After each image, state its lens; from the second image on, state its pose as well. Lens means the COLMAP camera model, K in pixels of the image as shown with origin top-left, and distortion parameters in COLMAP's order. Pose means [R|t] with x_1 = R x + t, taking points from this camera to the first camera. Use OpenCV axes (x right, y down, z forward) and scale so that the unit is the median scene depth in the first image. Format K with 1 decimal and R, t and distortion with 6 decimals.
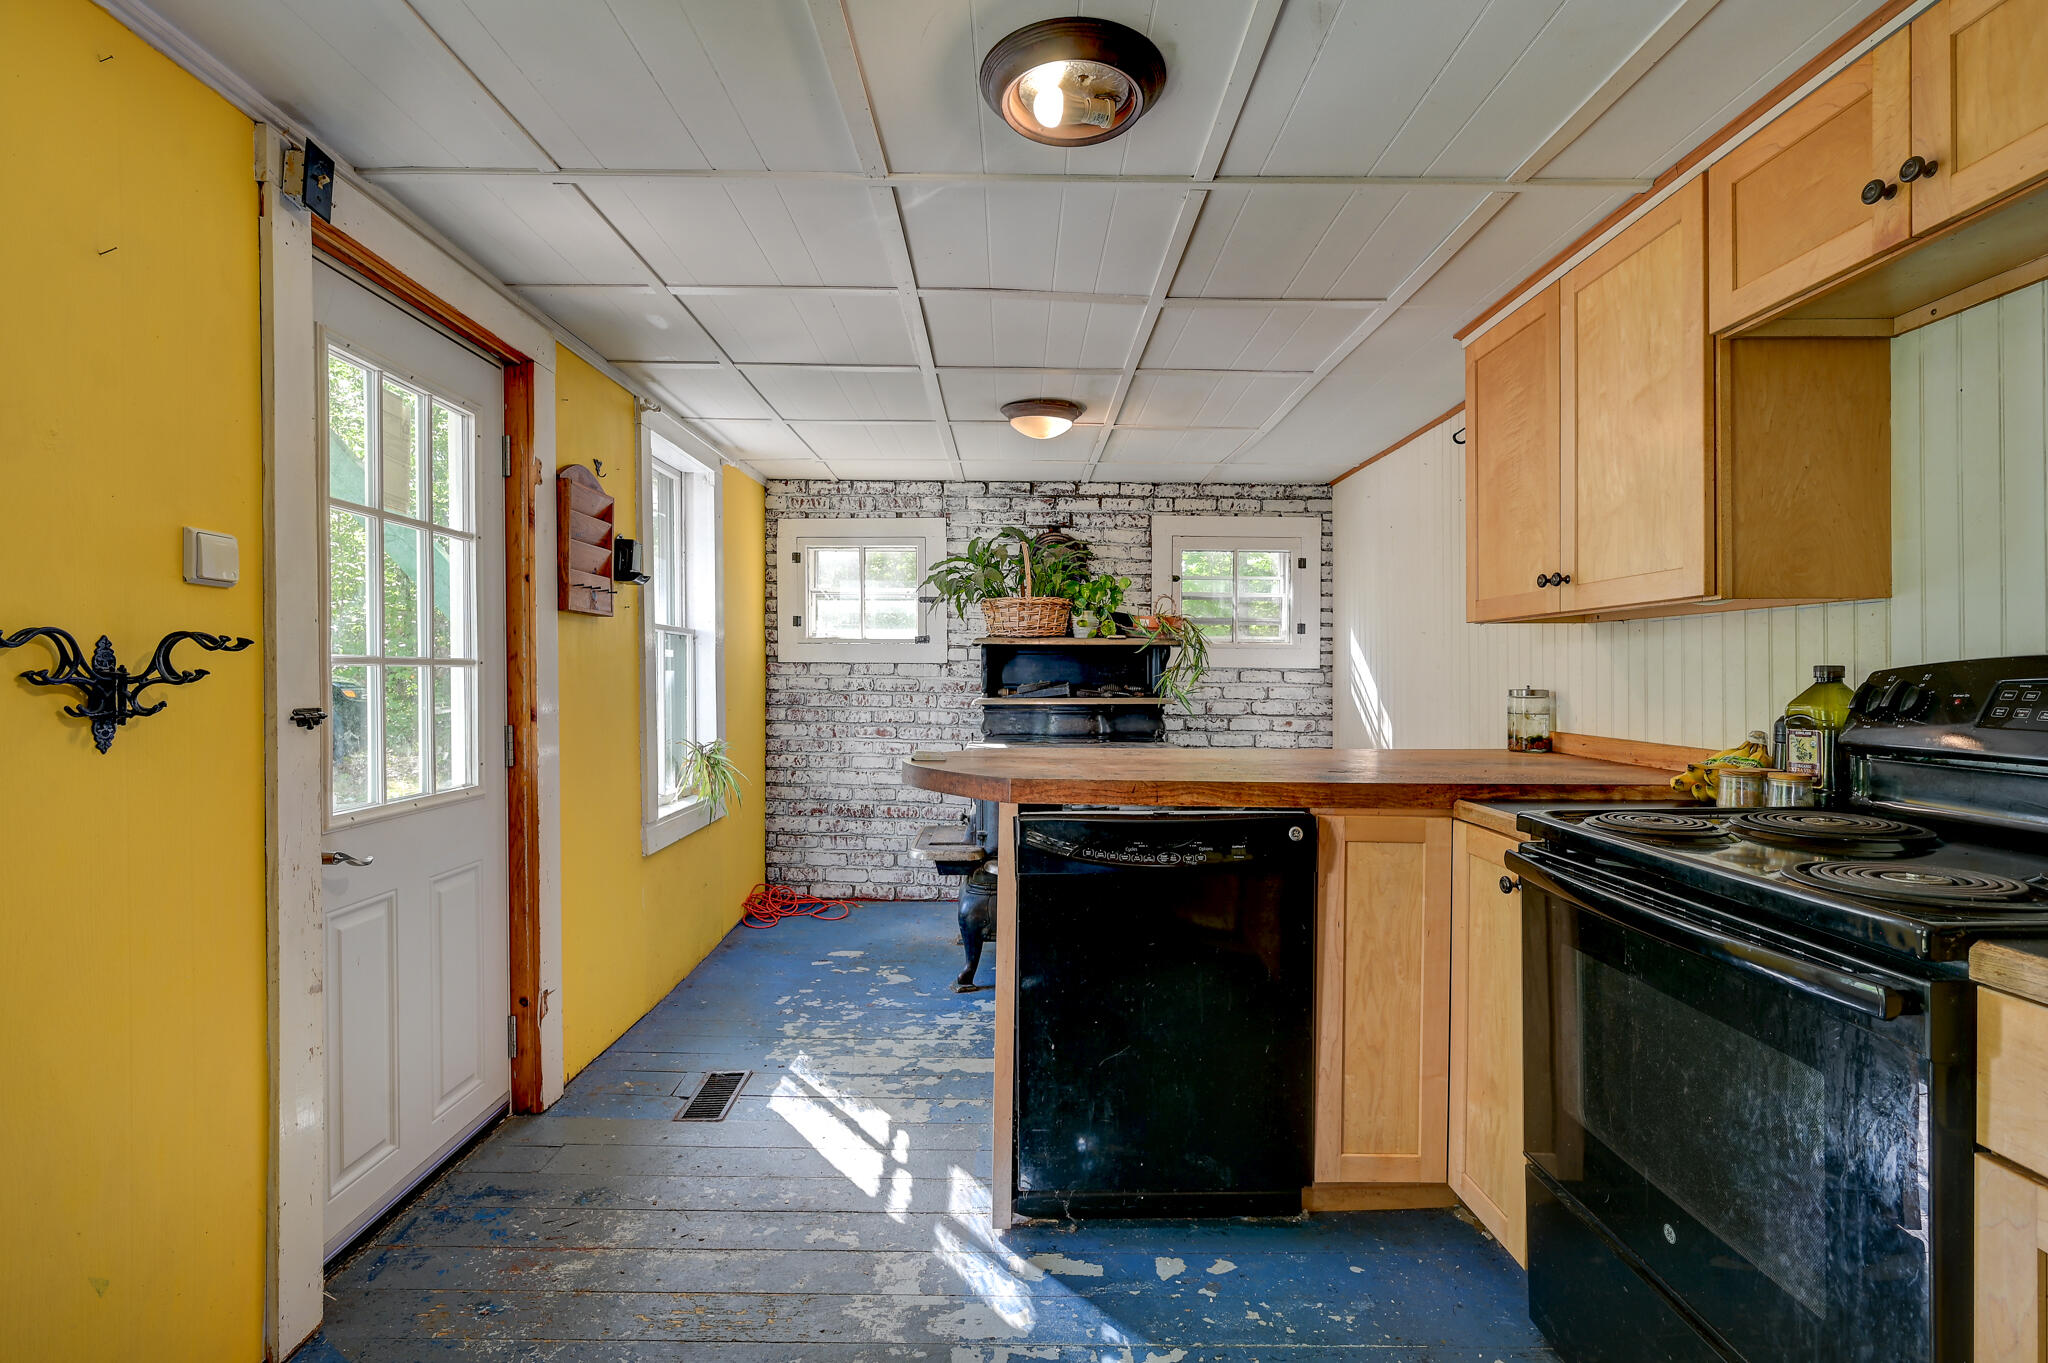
lens RADIAL K [[952.7, 0, 1020.1], [0, 952.7, 673.3], [0, 0, 1]] dist [0.007630, 0.000106]
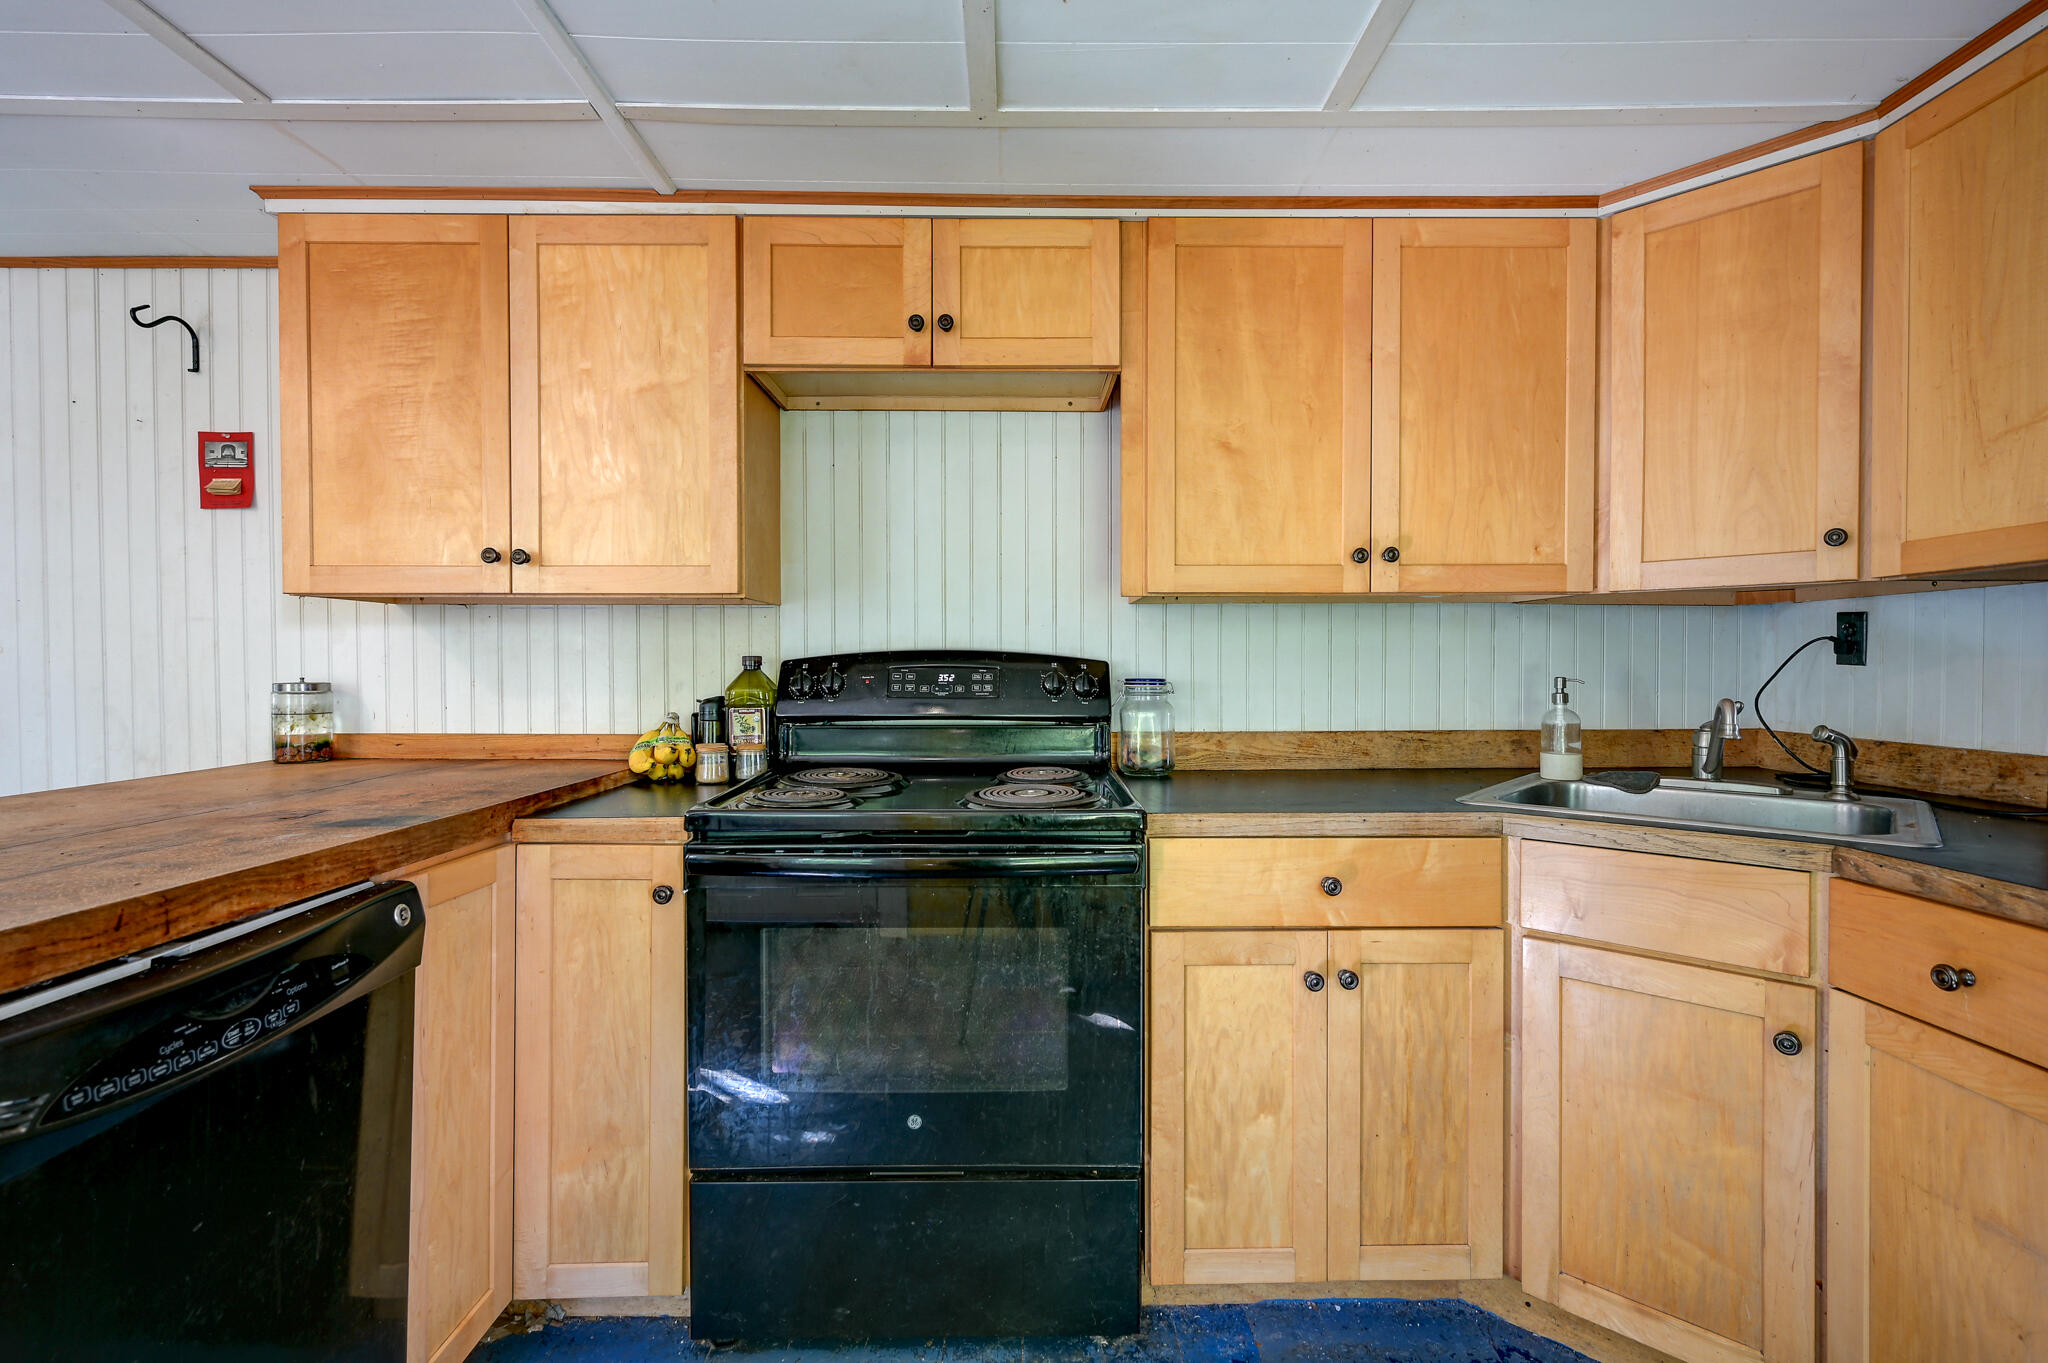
lens RADIAL K [[920.7, 0, 1017.7], [0, 920.7, 677.0], [0, 0, 1]] dist [0.008645, 0.000144]
pose [[-0.004830, -0.017968, 0.999827, -0.323112], [0.000159, 0.999839, 0.017969, -0.002147], [-0.999988, 0.000246, -0.004826, 0.578340]]
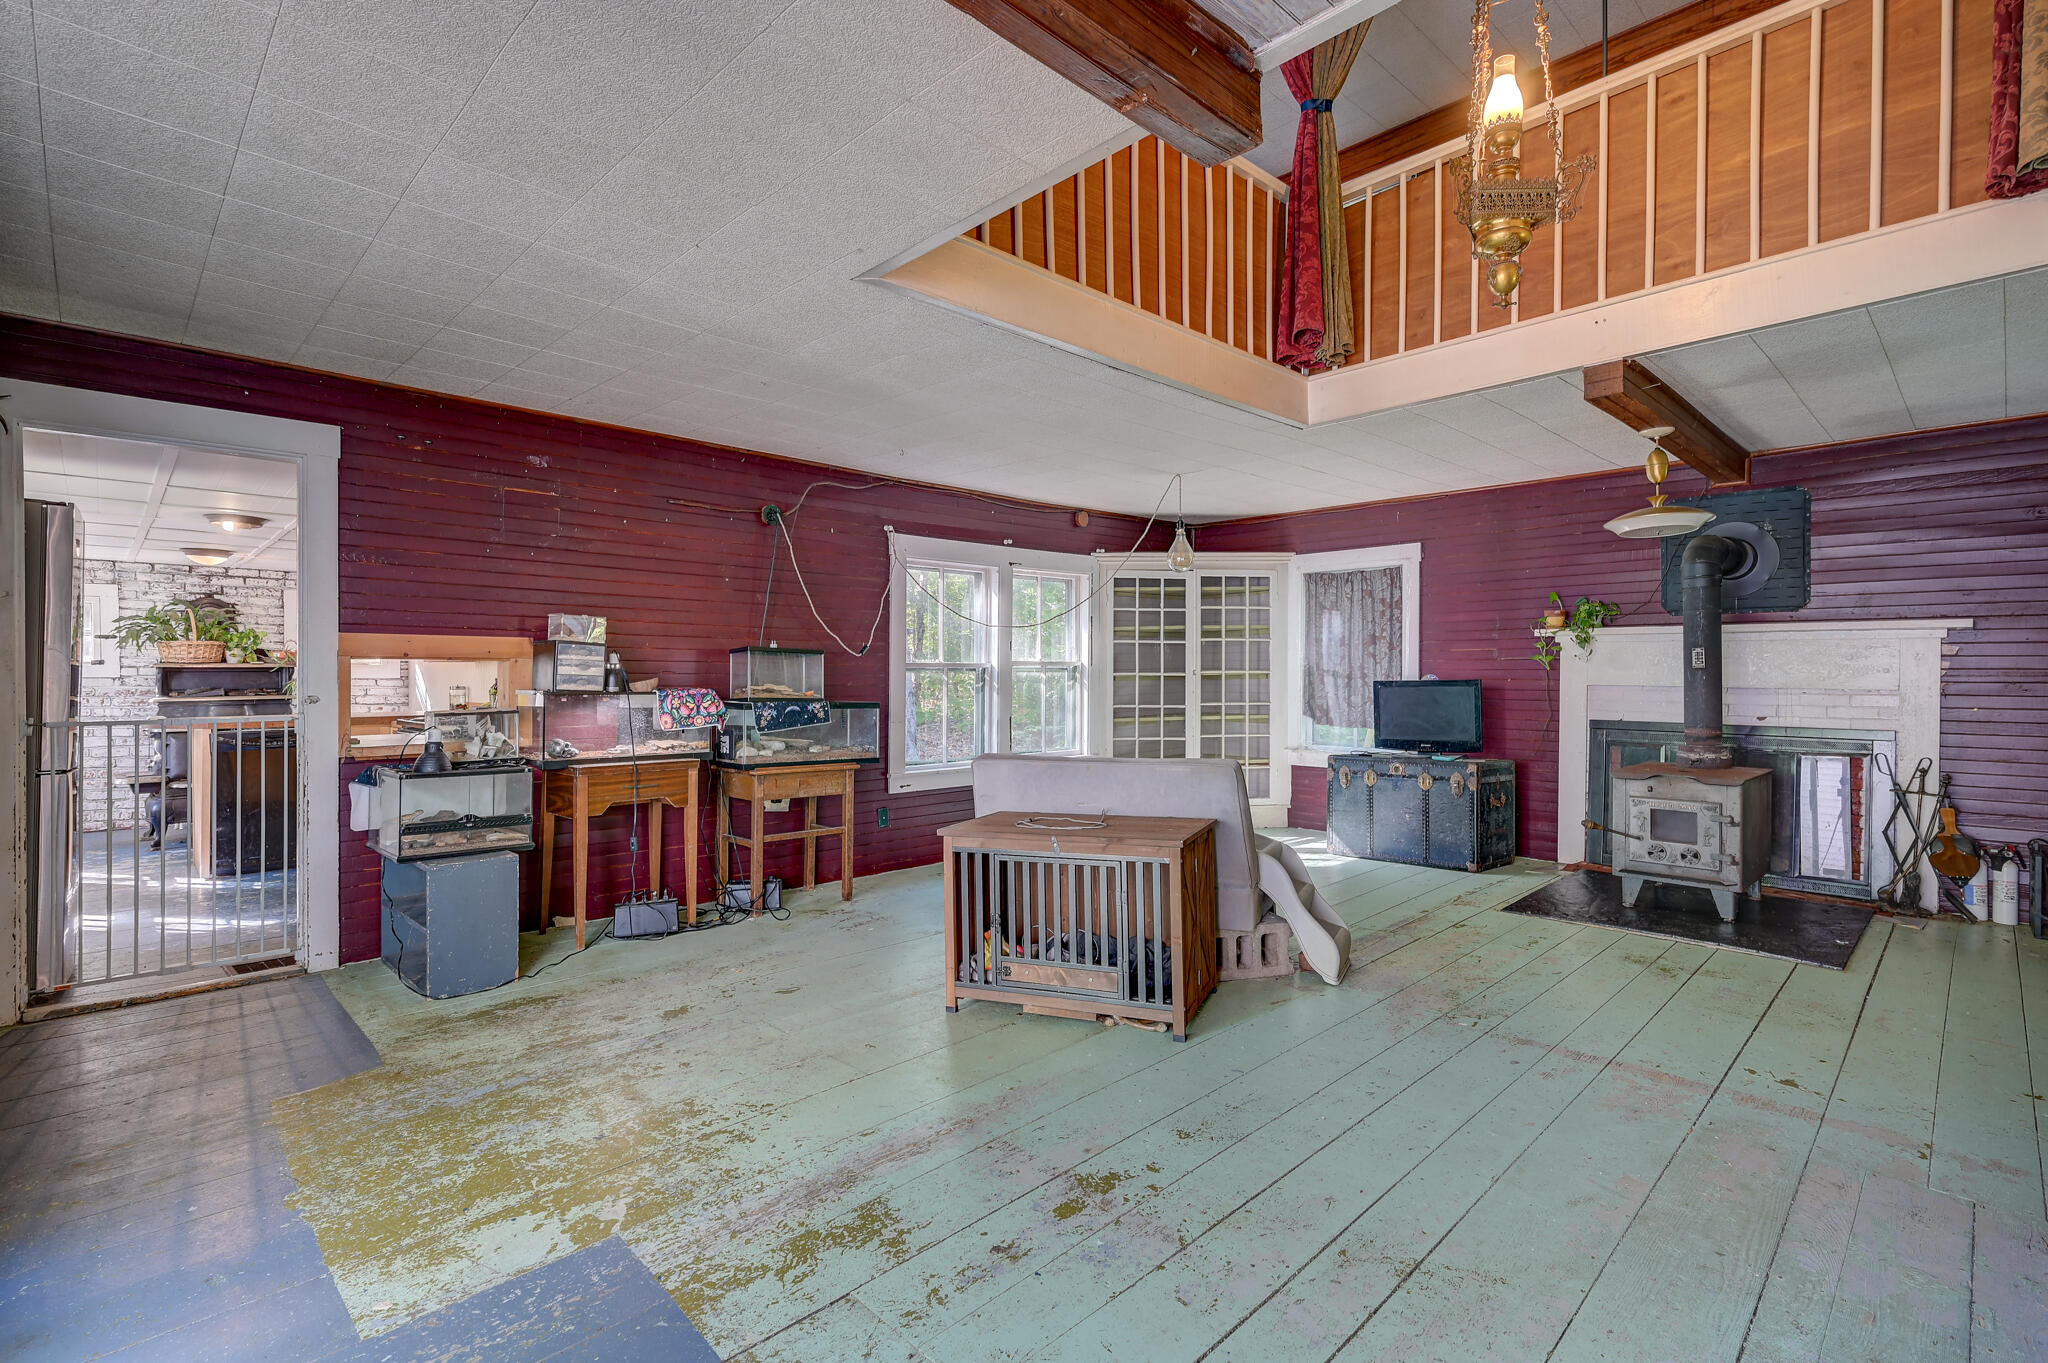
lens RADIAL K [[952.7, 0, 1020.1], [0, 952.7, 673.3], [0, 0, 1]] dist [0.007630, 0.000106]
pose [[0.722434, -0.008382, 0.691389, -0.227224], [0.010575, 0.999944, 0.001072, -0.007508], [-0.691359, 0.006537, 0.722482, -2.724614]]
